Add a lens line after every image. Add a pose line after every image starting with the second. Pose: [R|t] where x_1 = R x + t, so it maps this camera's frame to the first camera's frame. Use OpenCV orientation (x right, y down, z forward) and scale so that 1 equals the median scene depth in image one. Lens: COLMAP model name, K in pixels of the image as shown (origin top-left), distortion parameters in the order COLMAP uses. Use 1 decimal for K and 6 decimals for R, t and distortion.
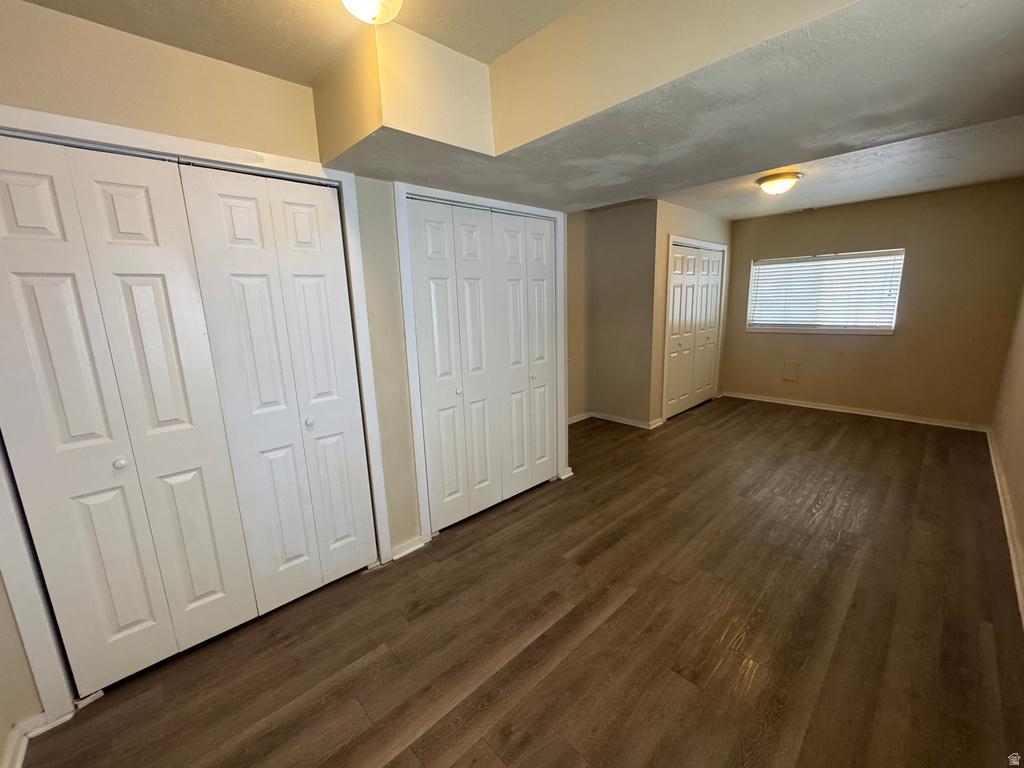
lens RADIAL K [[409.2, 0, 512.0], [0, 409.2, 384.0], [0, 0, 1]] dist [-0.000989, -0.000280]
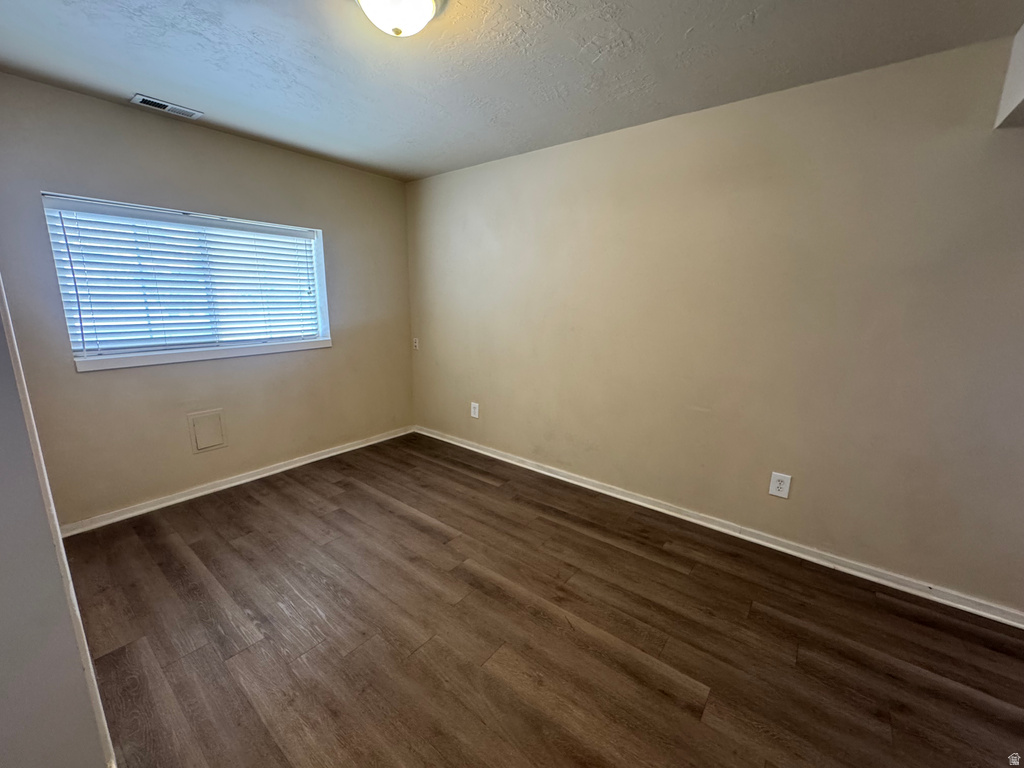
lens RADIAL K [[409.2, 0, 512.0], [0, 409.2, 384.0], [0, 0, 1]] dist [-0.000989, -0.000280]
pose [[-0.149437, -0.177838, 0.972647, 0.136832], [0.186726, 0.960917, 0.204382, -0.146102], [-0.970980, 0.212161, -0.110389, 0.776049]]
